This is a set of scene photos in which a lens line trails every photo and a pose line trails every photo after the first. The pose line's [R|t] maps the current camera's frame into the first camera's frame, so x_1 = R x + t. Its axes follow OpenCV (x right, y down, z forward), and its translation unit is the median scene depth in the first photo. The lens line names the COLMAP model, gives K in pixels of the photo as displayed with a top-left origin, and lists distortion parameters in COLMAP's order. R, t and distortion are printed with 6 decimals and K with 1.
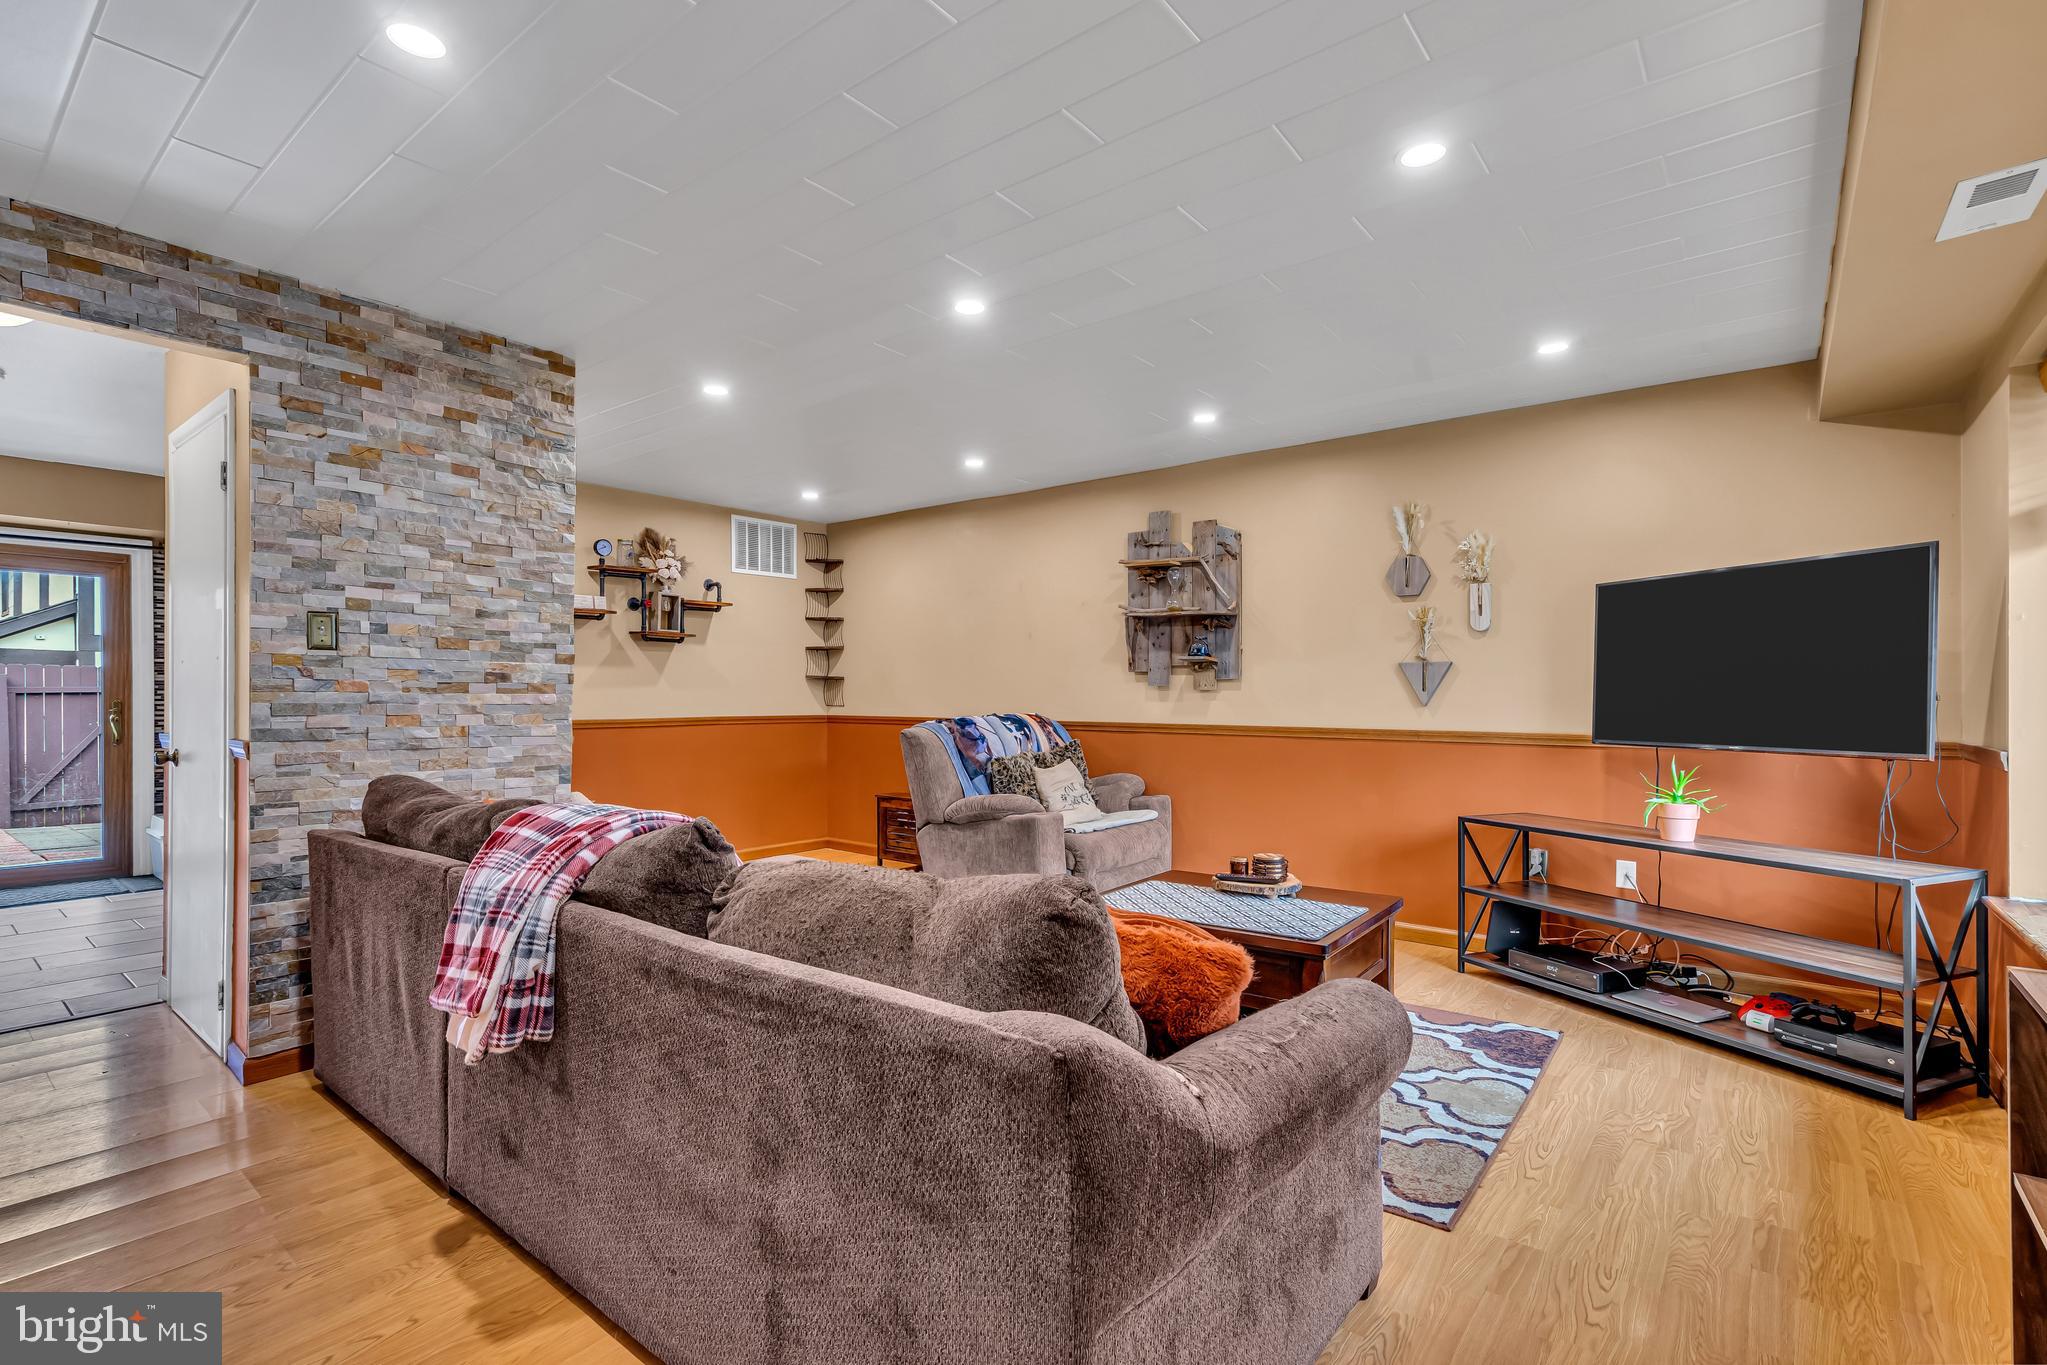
lens RADIAL K [[935.2, 0, 1026.4], [0, 935.2, 680.3], [0, 0, 1]] dist [-0.003265, 0.000621]
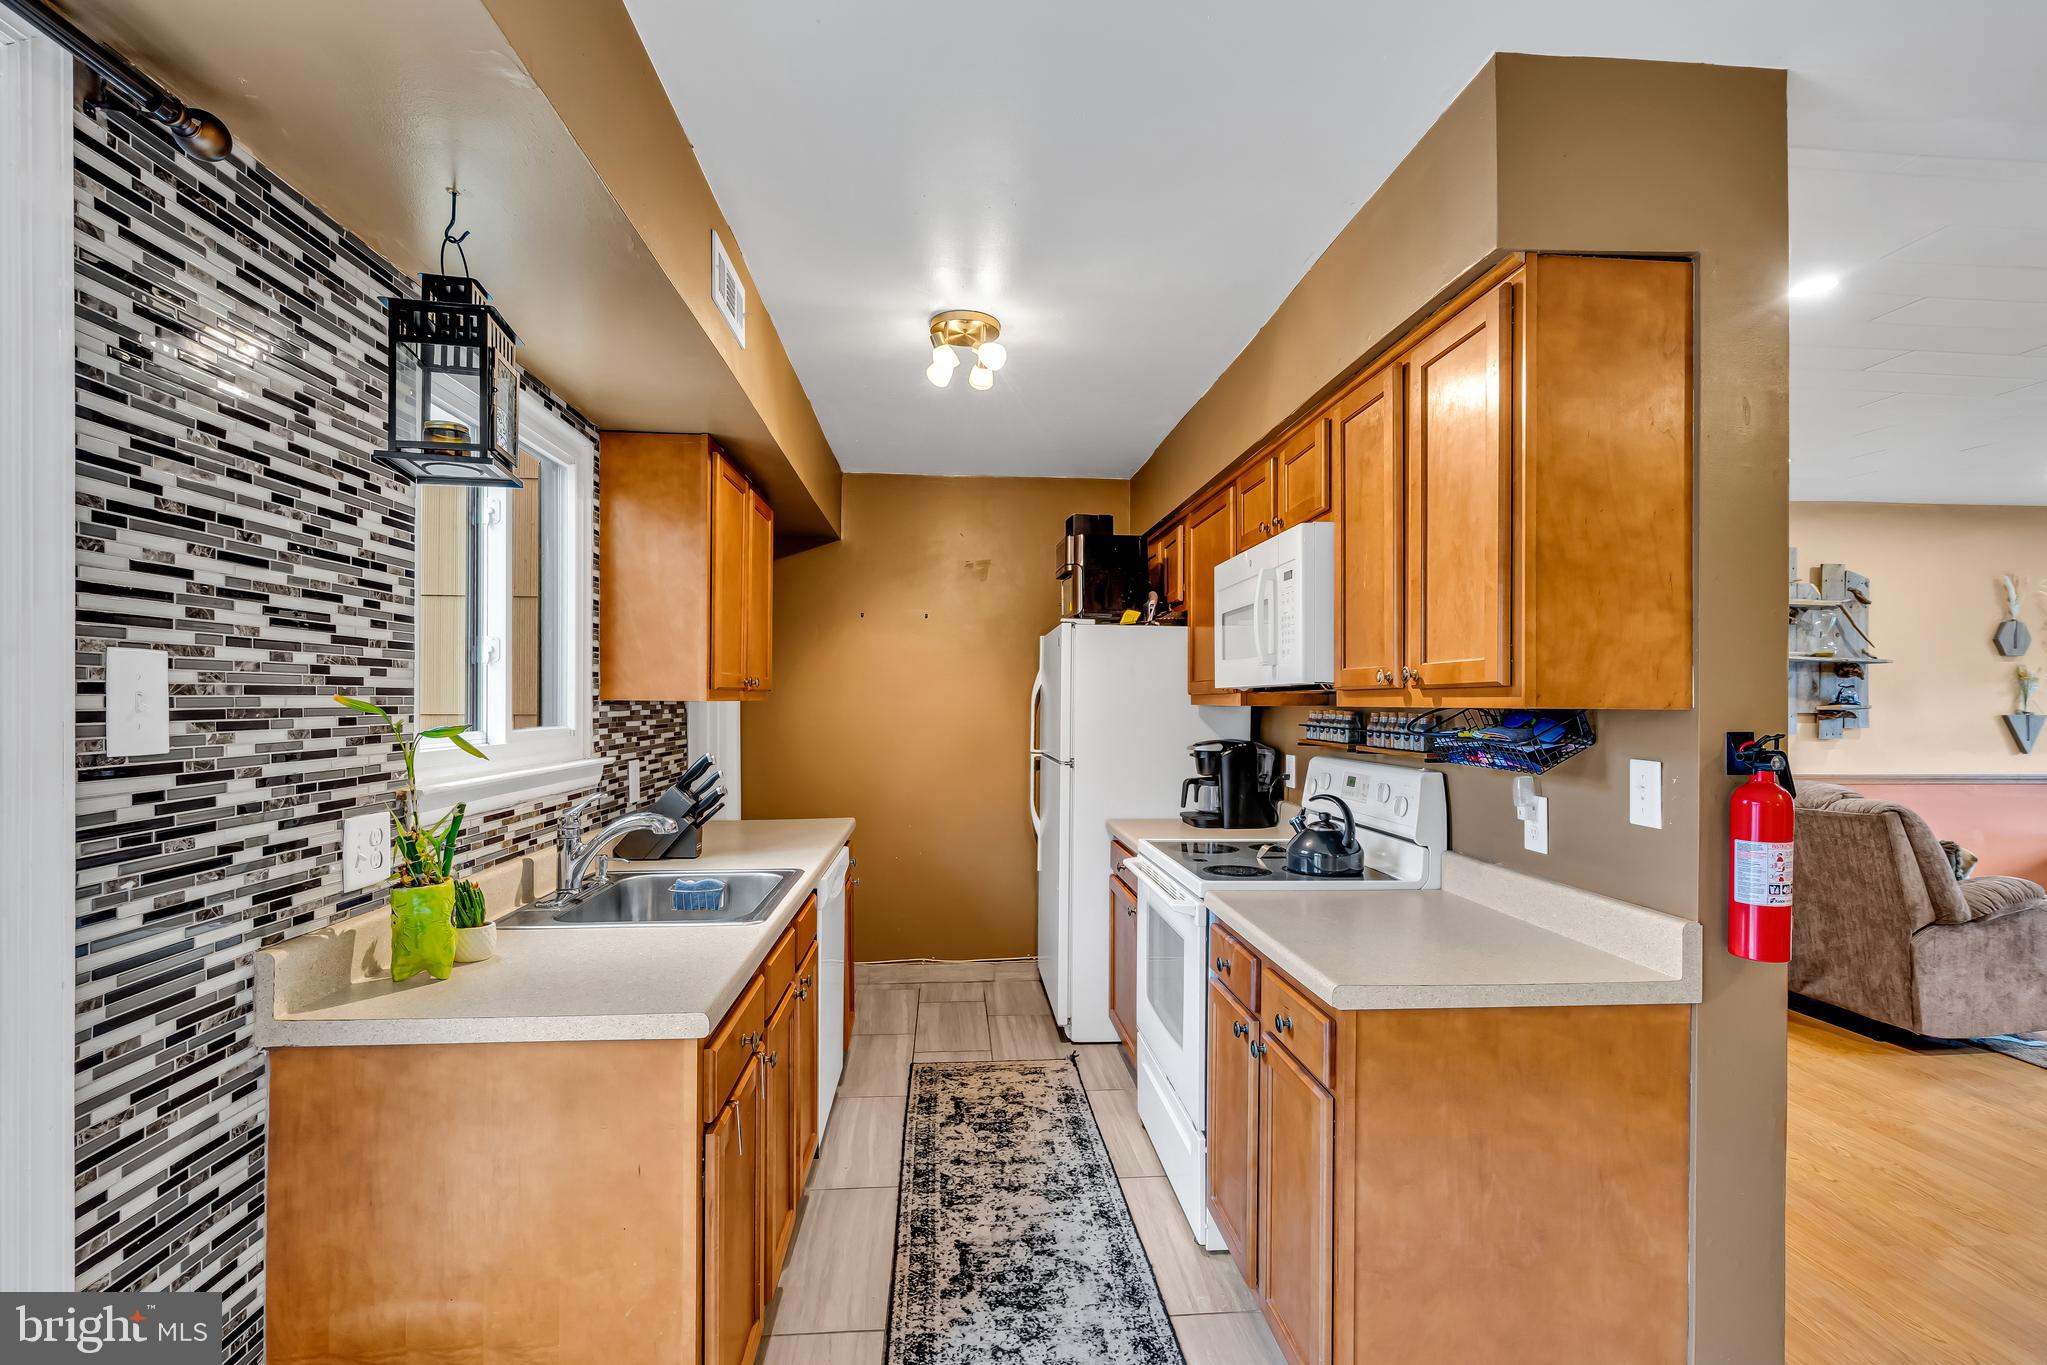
lens RADIAL K [[935.2, 0, 1026.5], [0, 935.2, 700.1], [0, 0, 1]] dist [-0.003265, 0.000621]
pose [[0.729807, 0.000257, 0.683653, -1.597343], [-0.012938, 0.999826, 0.013436, -0.047275], [-0.683531, -0.018651, 0.729684, 1.293846]]
